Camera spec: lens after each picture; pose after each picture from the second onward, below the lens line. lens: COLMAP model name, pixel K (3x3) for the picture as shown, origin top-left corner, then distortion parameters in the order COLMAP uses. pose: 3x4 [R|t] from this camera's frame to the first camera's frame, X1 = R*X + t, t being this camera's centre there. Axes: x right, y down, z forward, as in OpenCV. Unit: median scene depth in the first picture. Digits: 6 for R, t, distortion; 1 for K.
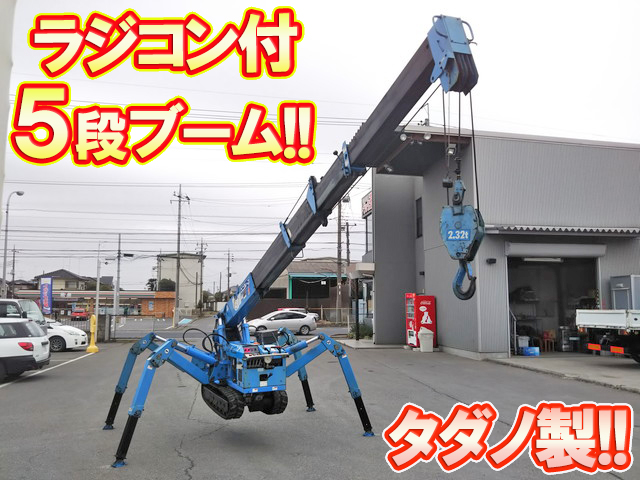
lens RADIAL K [[549.3, 0, 320.0], [0, 549.3, 240.0], [0, 0, 1]] dist [-0.025504, -0.008440]
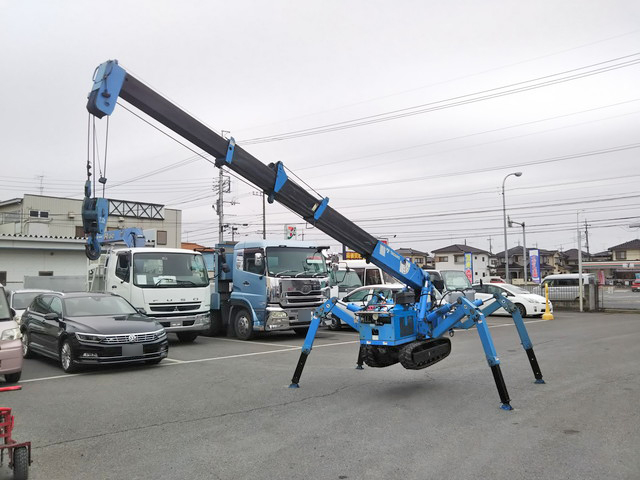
lens RADIAL K [[549.3, 0, 320.0], [0, 549.3, 240.0], [0, 0, 1]] dist [-0.025504, -0.008440]
pose [[0.542121, -0.067515, -0.837584, 0.226128], [0.110744, 0.993813, -0.008430, 0.016993], [0.832971, -0.088187, 0.546244, 0.087786]]
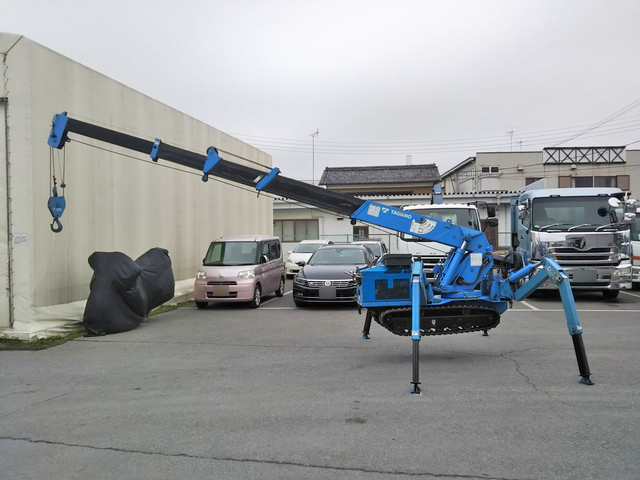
lens RADIAL K [[549.3, 0, 320.0], [0, 549.3, 240.0], [0, 0, 1]] dist [-0.025504, -0.008440]
pose [[-0.325810, 0.013815, -0.945334, 0.284709], [0.125024, 0.991741, -0.028596, 0.046923], [0.937132, -0.127507, -0.324846, 0.370962]]
